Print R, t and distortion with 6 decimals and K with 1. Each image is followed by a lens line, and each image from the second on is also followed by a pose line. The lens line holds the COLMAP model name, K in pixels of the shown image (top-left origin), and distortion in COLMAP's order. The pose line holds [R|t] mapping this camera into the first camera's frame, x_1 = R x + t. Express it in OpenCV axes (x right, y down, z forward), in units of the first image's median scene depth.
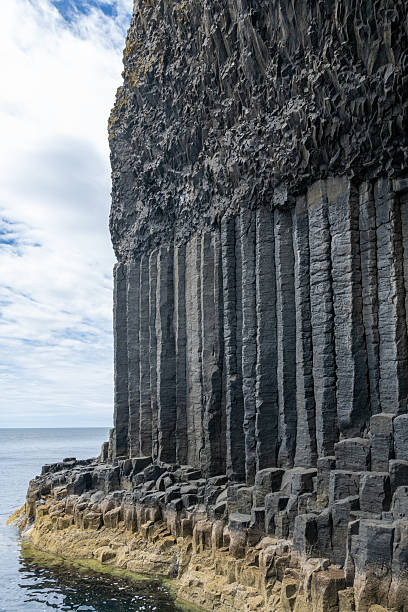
lens RADIAL K [[479.9, 0, 270.9], [0, 479.9, 353.5], [0, 0, 1]] dist [-0.014003, 0.001342]
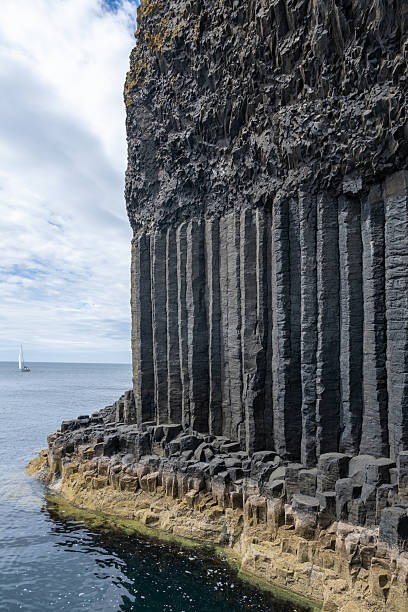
lens RADIAL K [[472.5, 0, 172.9], [0, 472.5, 331.6], [0, 0, 1]] dist [-0.004298, -0.003001]
pose [[0.997526, 0.015195, -0.068639, -0.246256], [-0.009187, 0.996164, 0.087018, -0.095302], [0.069698, -0.086172, 0.993839, -0.013619]]
